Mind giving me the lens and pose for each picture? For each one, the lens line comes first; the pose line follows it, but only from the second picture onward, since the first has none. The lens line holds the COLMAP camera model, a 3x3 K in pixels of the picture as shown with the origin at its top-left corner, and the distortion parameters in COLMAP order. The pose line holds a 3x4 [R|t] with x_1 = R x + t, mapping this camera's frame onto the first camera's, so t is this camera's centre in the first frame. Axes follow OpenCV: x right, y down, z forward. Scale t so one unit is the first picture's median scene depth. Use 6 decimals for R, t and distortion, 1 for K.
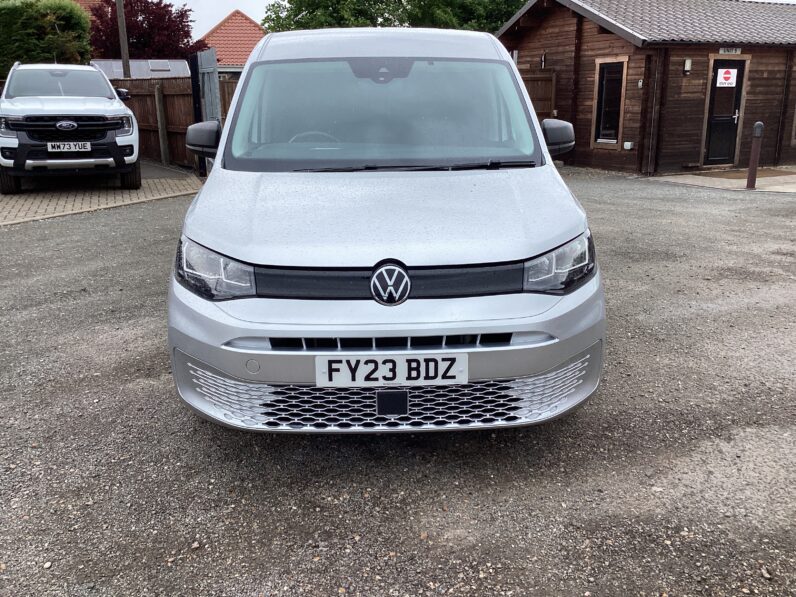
lens RADIAL K [[728.2, 0, 395.0], [0, 728.2, 298.0], [0, 0, 1]] dist [0.066454, 0.000000]
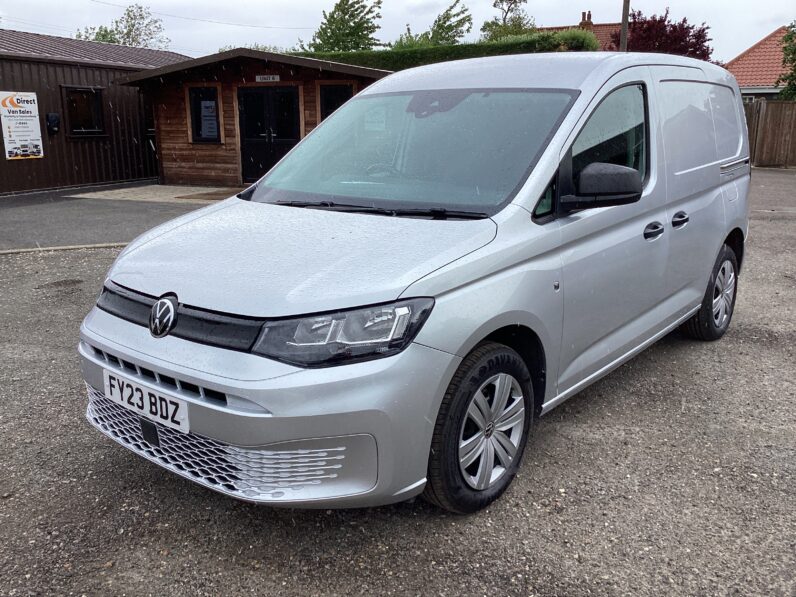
lens RADIAL K [[728.2, 0, 397.4], [0, 728.2, 299.5], [0, 0, 1]] dist [0.066454, 0.000000]
pose [[0.759055, 0.172915, -0.627643, 0.880285], [-0.188179, 0.981204, 0.042743, -0.147592], [0.623237, 0.085665, 0.777327, 0.412605]]
